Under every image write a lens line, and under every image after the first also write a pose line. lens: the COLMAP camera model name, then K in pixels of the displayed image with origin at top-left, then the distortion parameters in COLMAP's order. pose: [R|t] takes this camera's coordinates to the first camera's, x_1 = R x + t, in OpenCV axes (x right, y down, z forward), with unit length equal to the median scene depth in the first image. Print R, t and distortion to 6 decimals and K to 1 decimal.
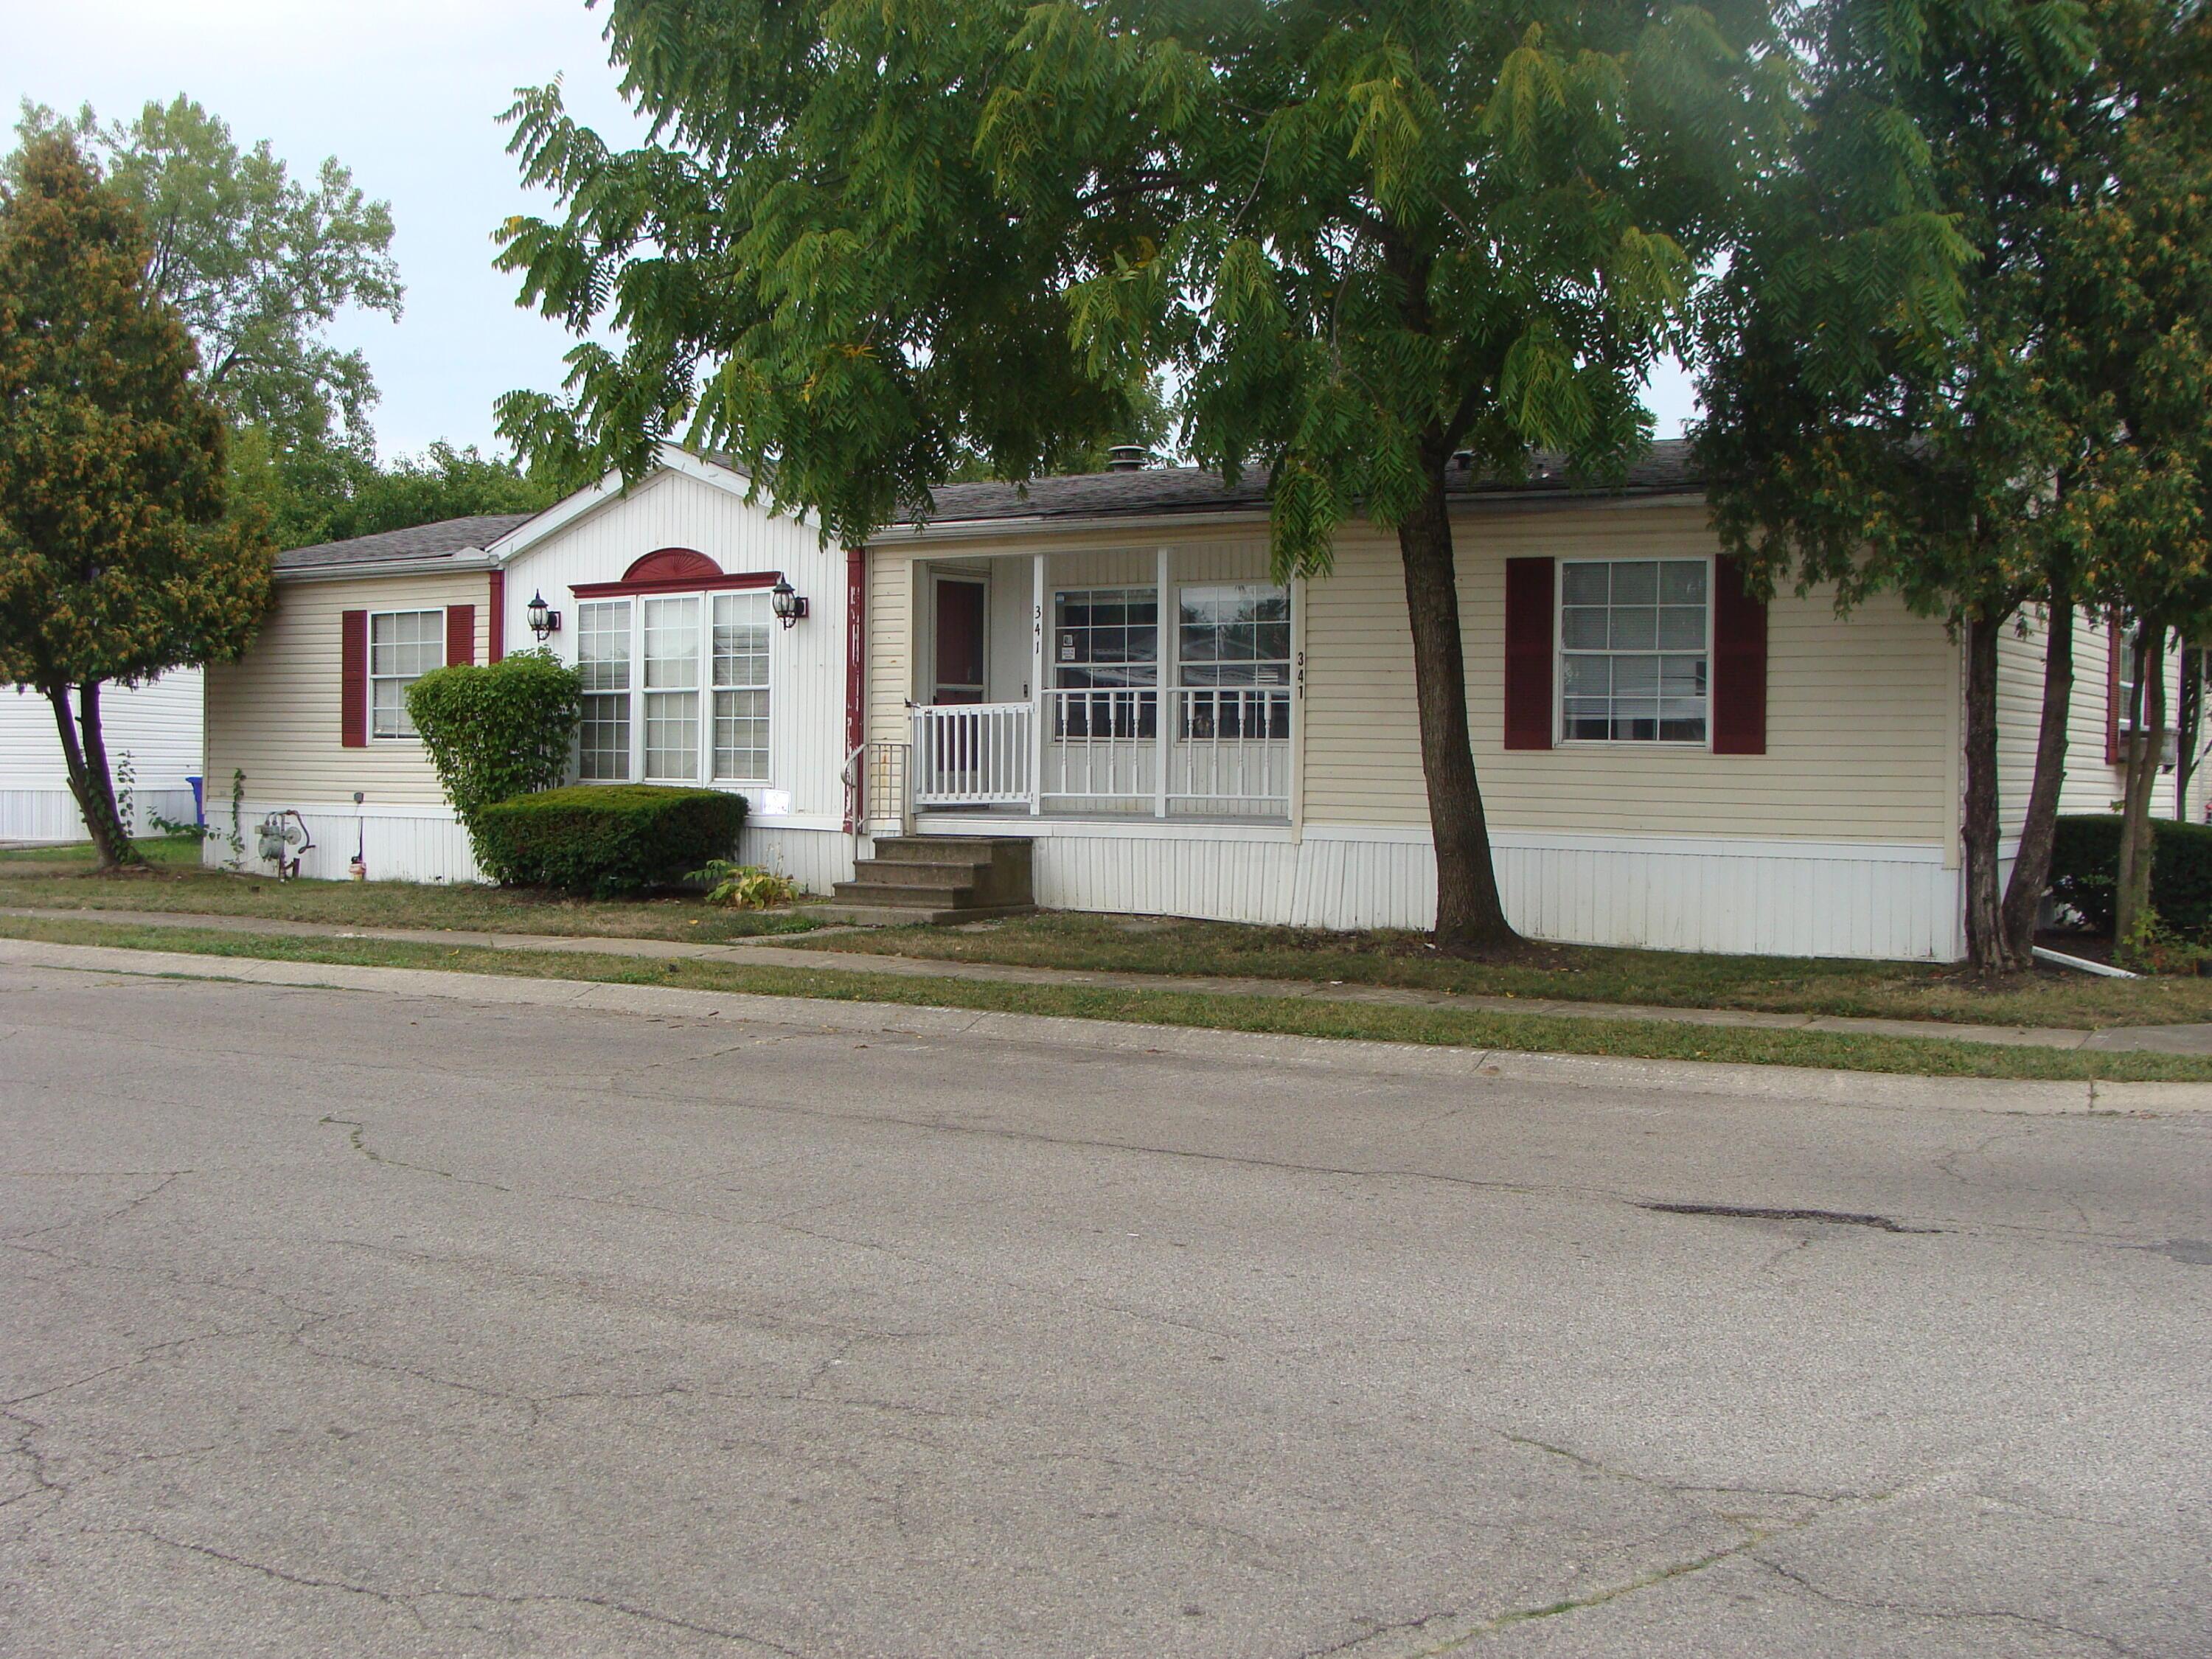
lens RADIAL K [[2621.9, 0, 1106.3], [0, 2621.9, 889.7], [0, 0, 1]] dist [-0.176665, 0.051424]
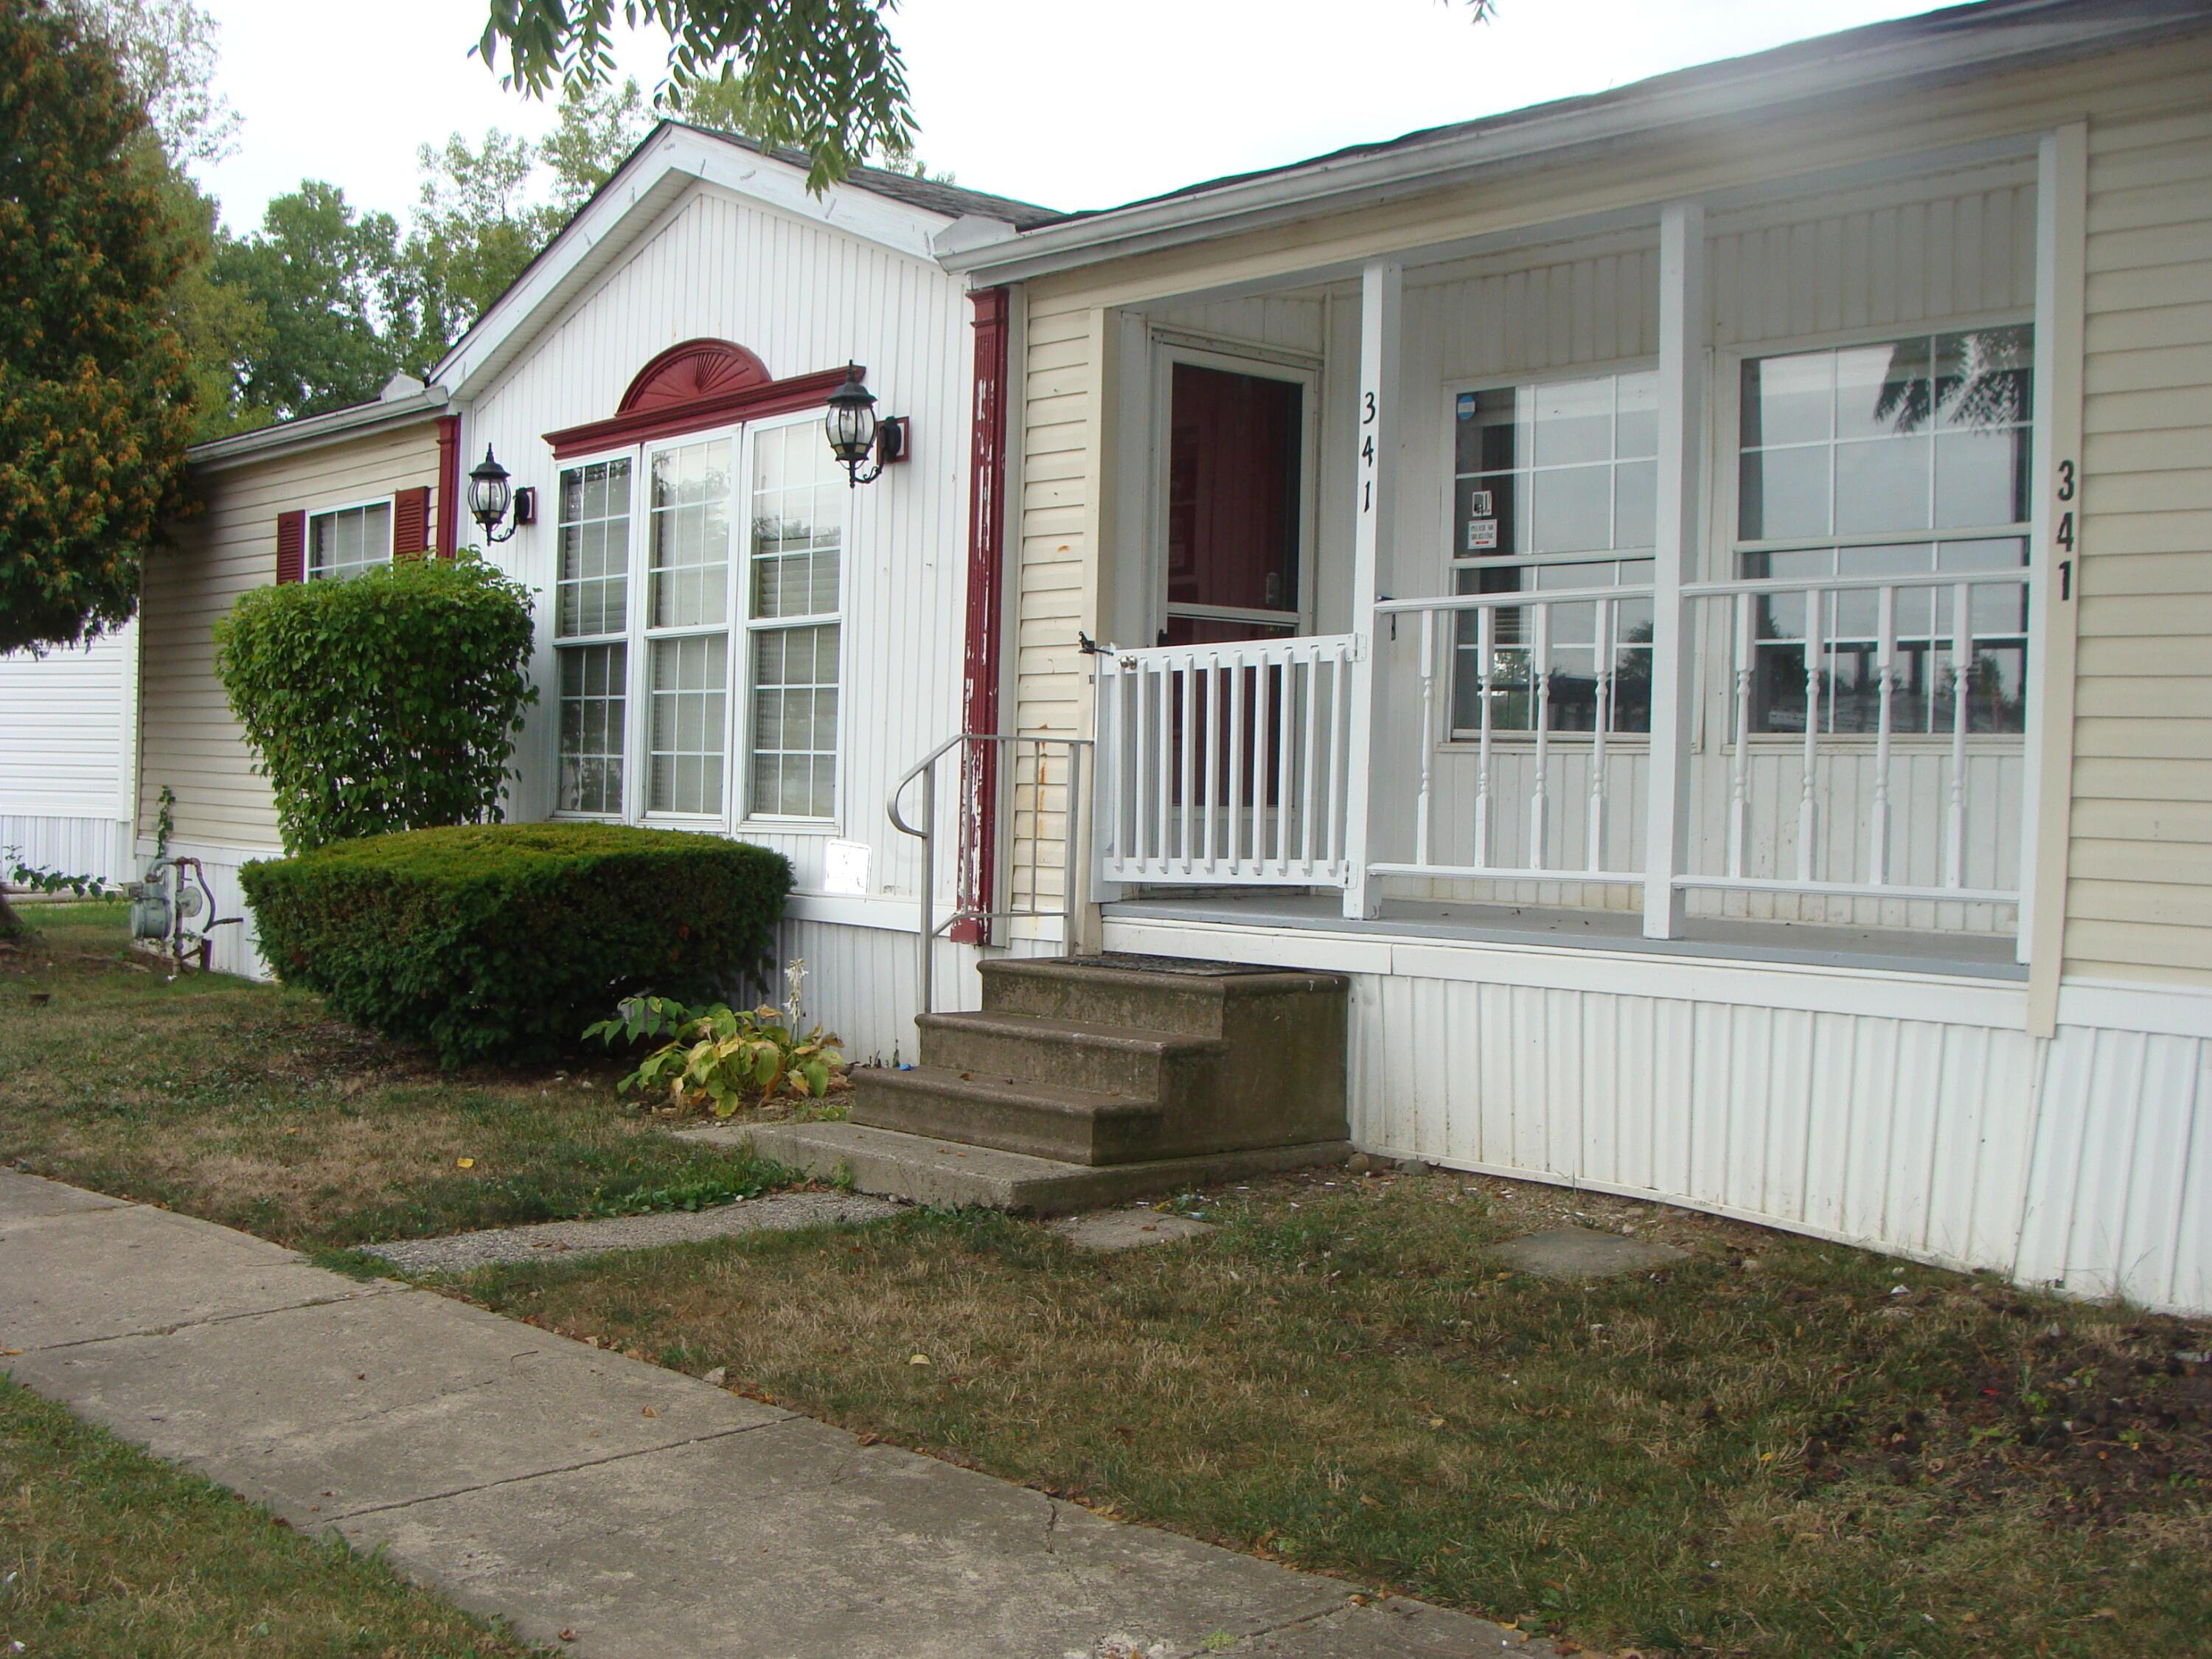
lens RADIAL K [[2621.9, 0, 1106.3], [0, 2621.9, 889.7], [0, 0, 1]] dist [-0.176665, 0.051424]
pose [[0.966797, 0.024361, -0.254382, 0.035793], [-0.029241, 0.999453, -0.015419, -0.024599], [0.253867, 0.022345, 0.966981, 0.584354]]
